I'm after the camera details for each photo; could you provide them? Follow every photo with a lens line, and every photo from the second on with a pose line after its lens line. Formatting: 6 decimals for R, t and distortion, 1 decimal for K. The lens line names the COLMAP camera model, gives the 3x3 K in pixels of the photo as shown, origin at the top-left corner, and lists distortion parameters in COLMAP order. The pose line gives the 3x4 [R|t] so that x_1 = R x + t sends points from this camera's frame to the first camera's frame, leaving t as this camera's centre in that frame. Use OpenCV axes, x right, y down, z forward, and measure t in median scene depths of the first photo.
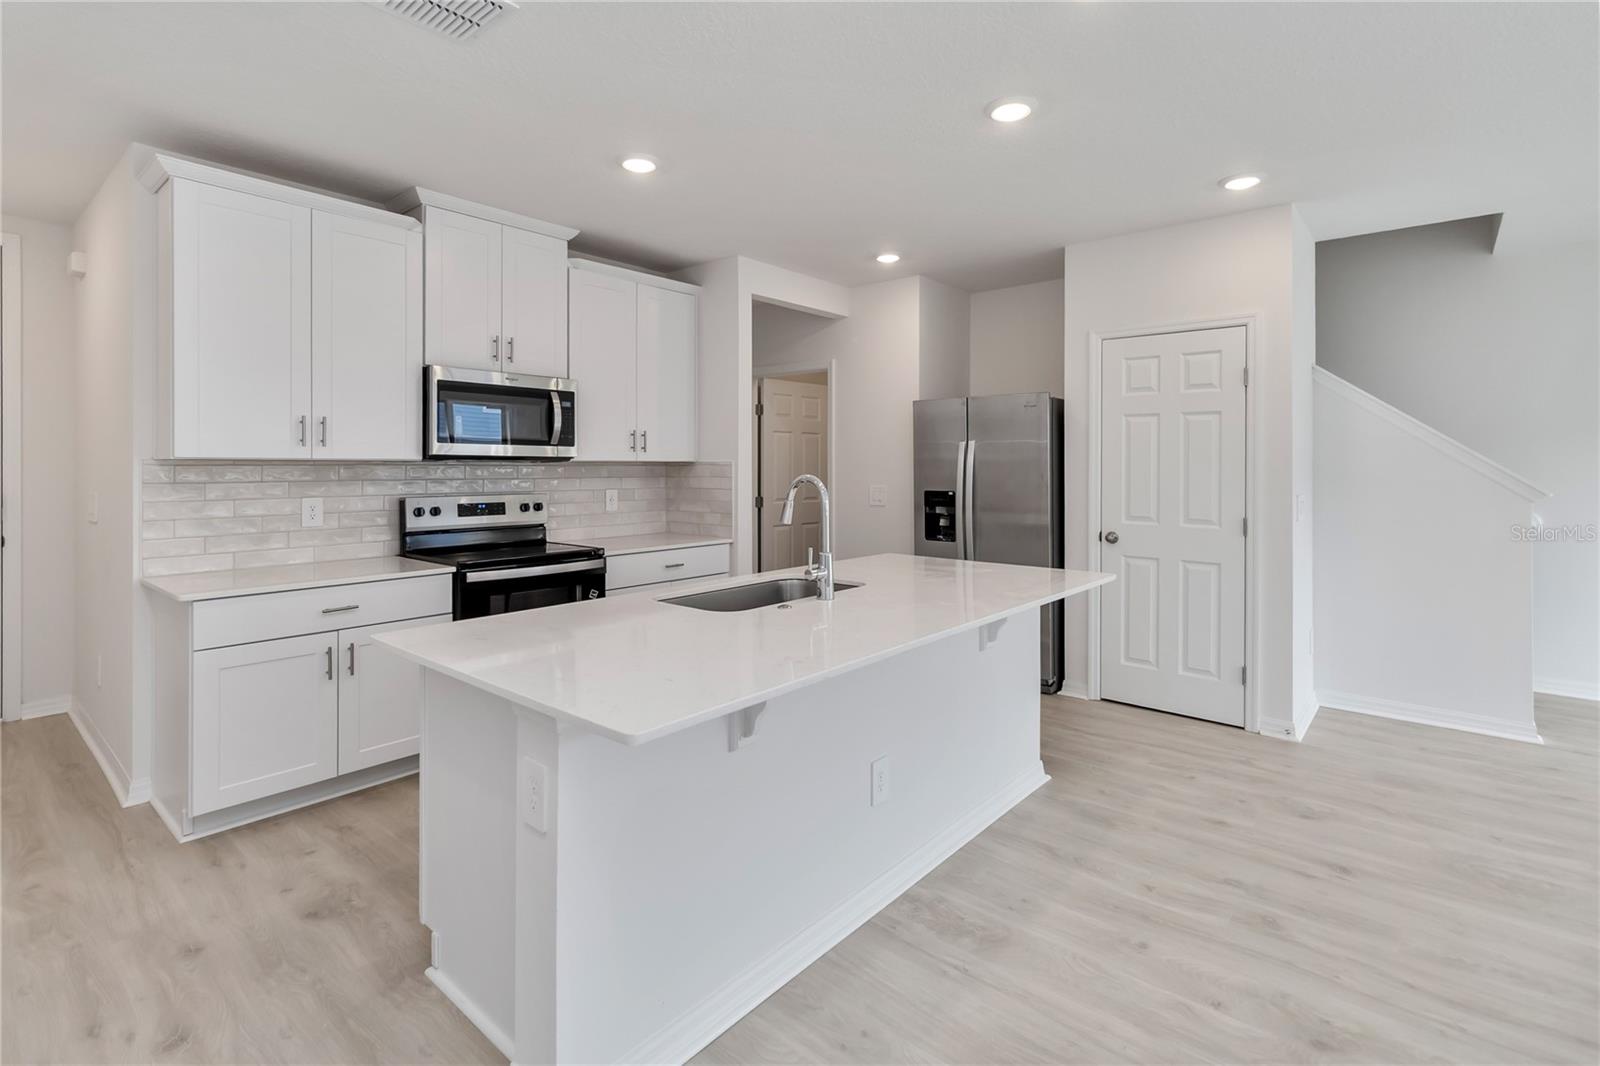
lens RADIAL K [[753.4, 0, 799.8], [0, 753.4, 467.3], [0, 0, 1]] dist [0.001121, -0.000854]
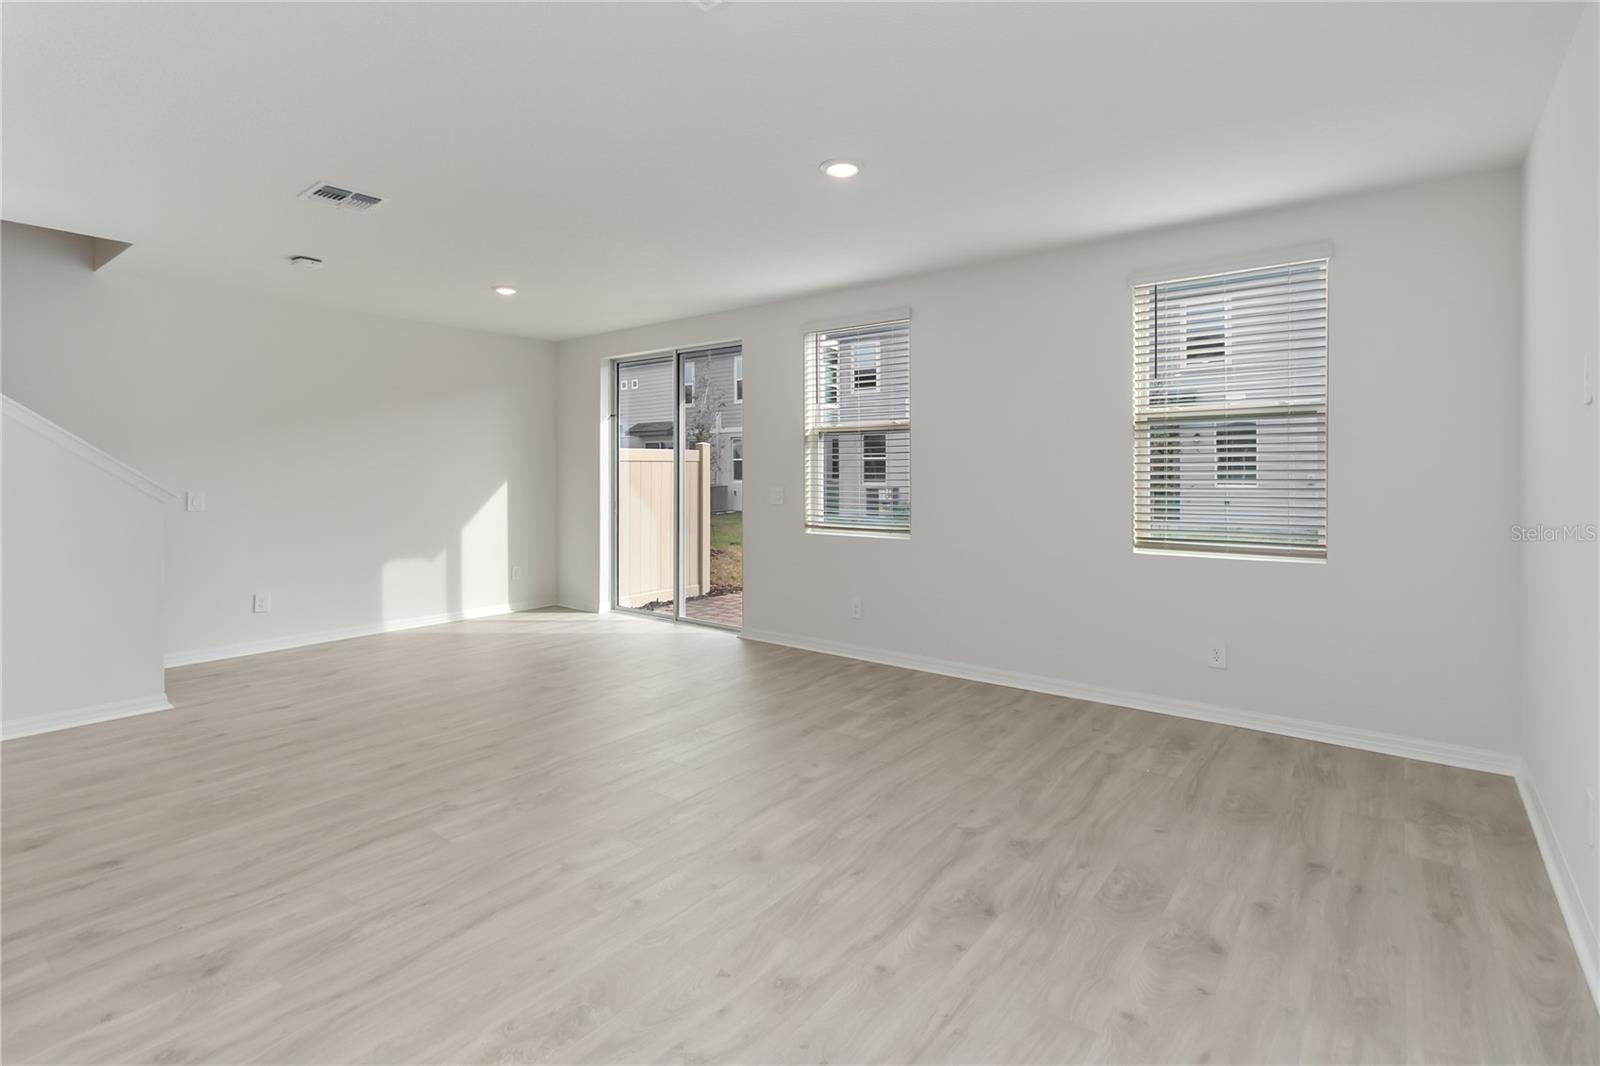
lens RADIAL K [[763.9, 0, 798.0], [0, 763.9, 478.4], [0, 0, 1]] dist [-0.000631, -0.000521]
pose [[-0.038179, -0.012481, 0.999193, -0.242560], [0.005210, 0.999906, 0.012689, -0.002120], [-0.999257, 0.005691, -0.038111, 0.063853]]
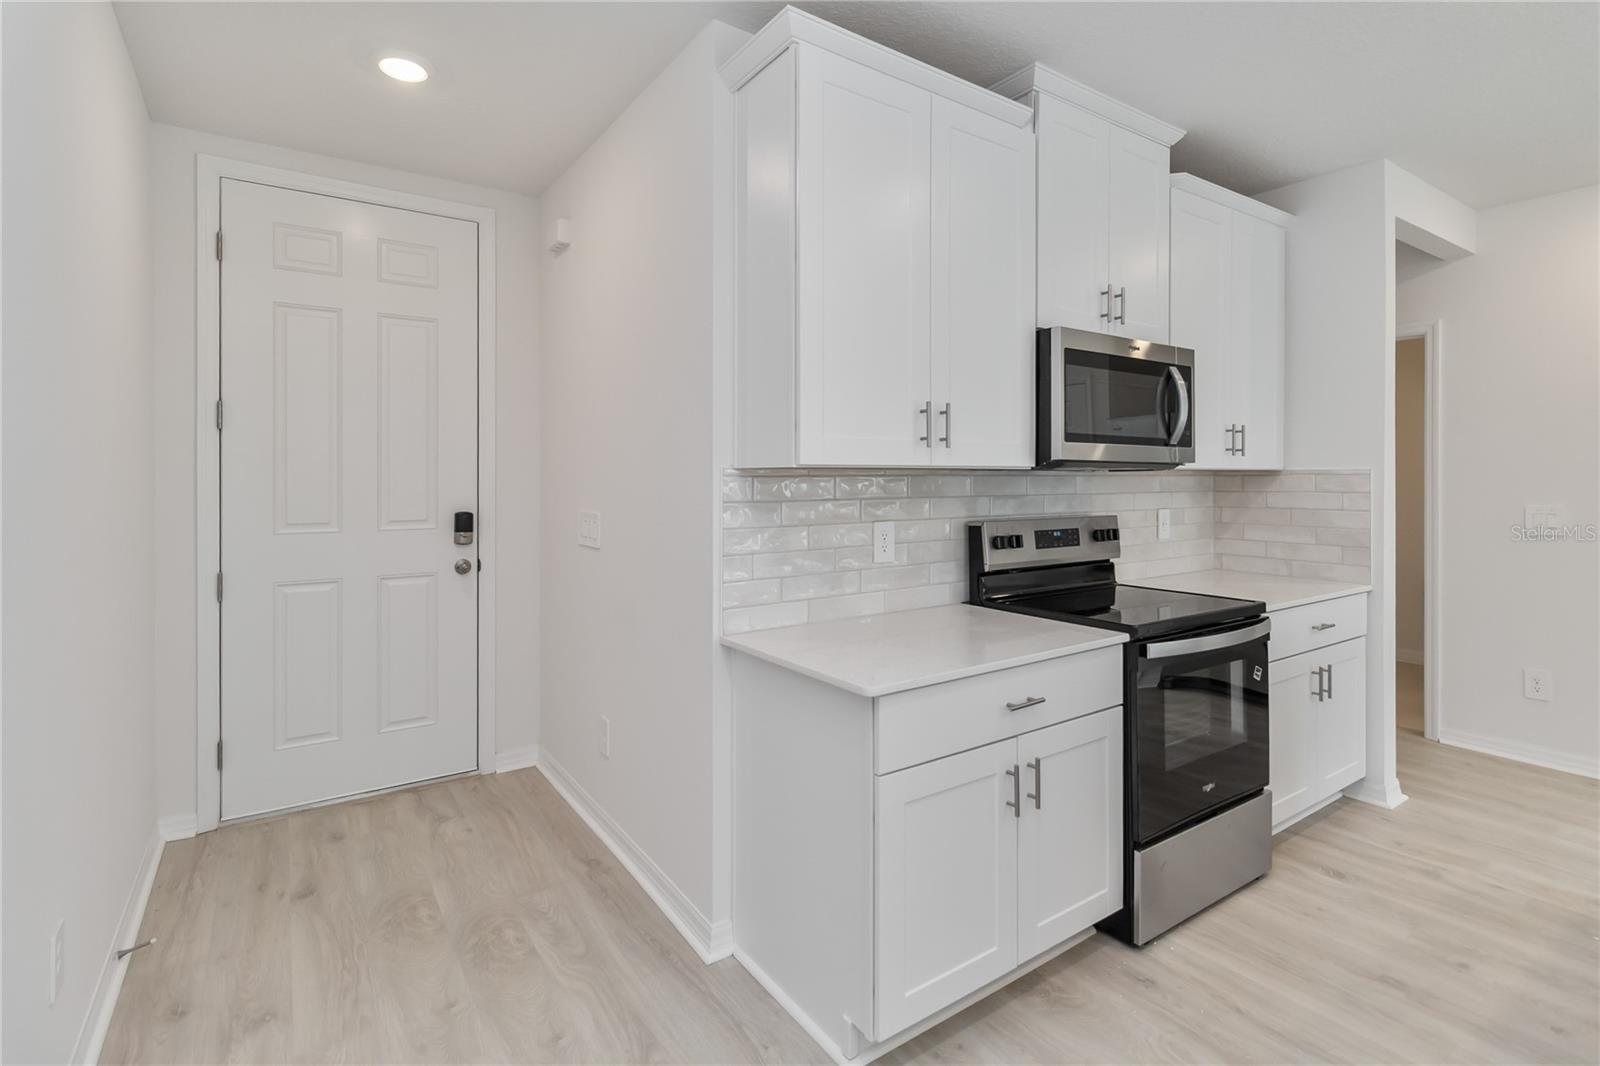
lens RADIAL K [[763.9, 0, 798.0], [0, 763.9, 478.4], [0, 0, 1]] dist [-0.000631, -0.000521]
pose [[0.964668, -0.001333, -0.263464, -0.503465], [0.001676, 0.999998, 0.001079, -0.001268], [0.263462, -0.001483, 0.964669, 0.268750]]
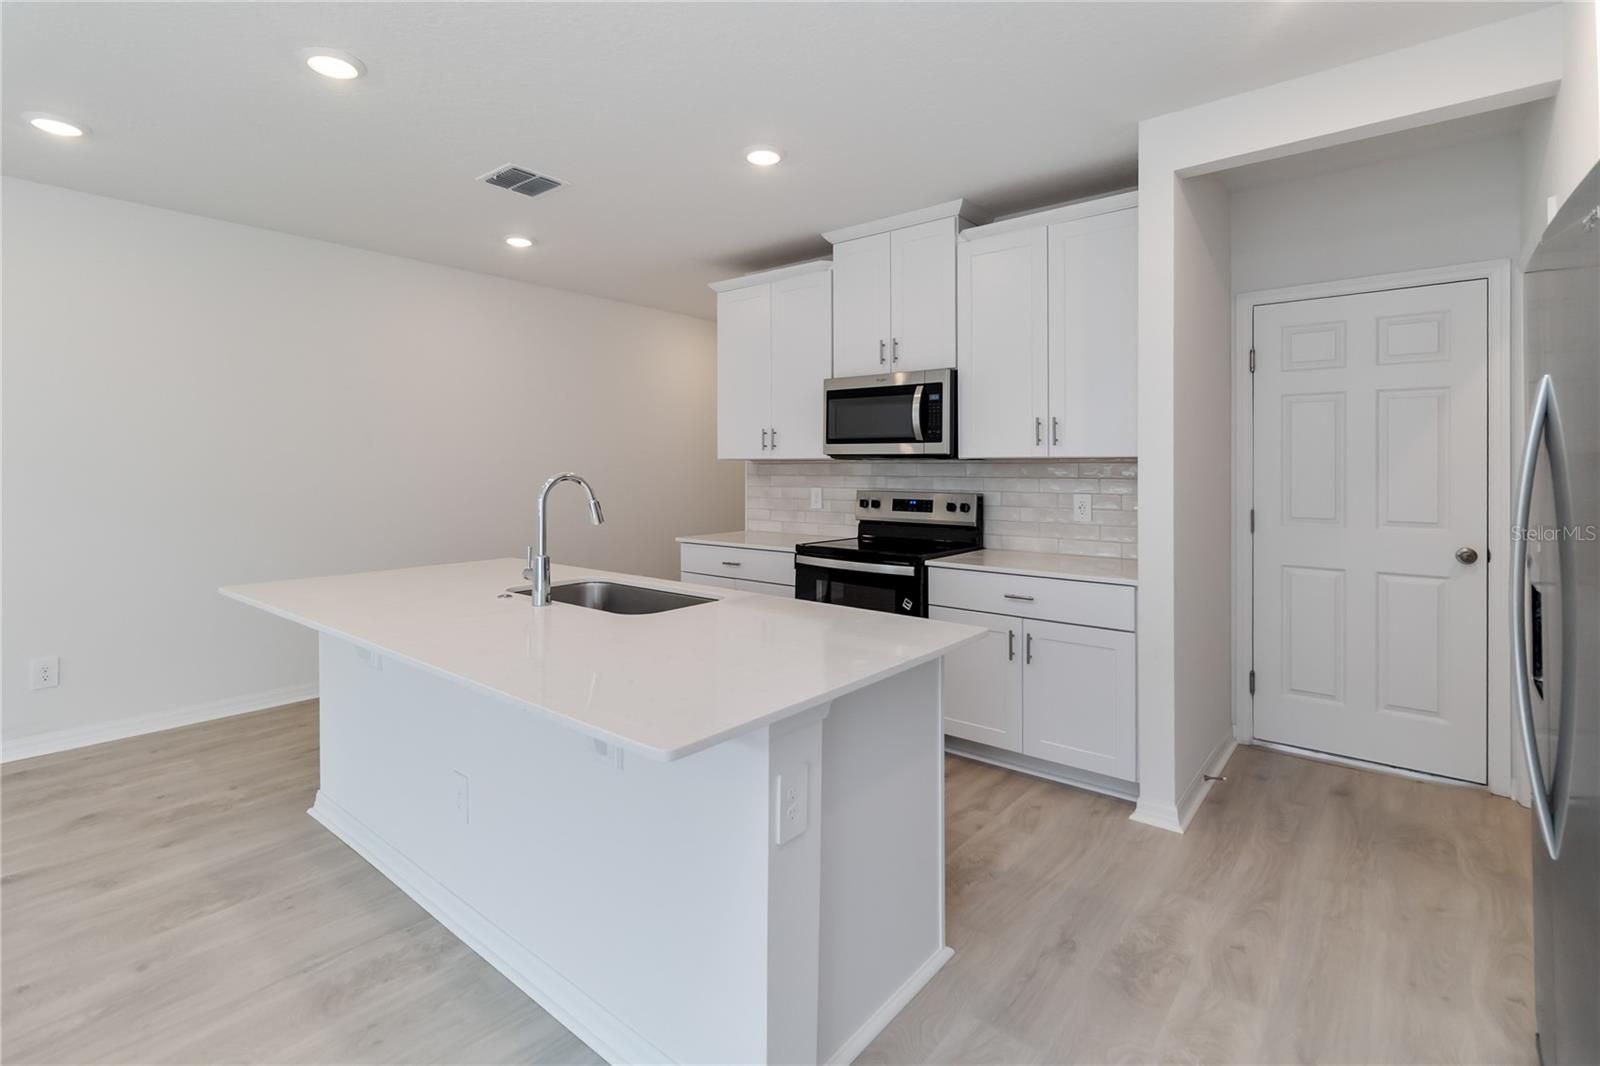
lens RADIAL K [[753.4, 0, 799.8], [0, 753.4, 467.3], [0, 0, 1]] dist [0.001121, -0.000854]
pose [[0.021871, 0.005219, -0.999747, 0.664105], [-0.001115, 0.999986, 0.005196, -0.002496], [0.999760, 0.001001, 0.021876, 0.884173]]
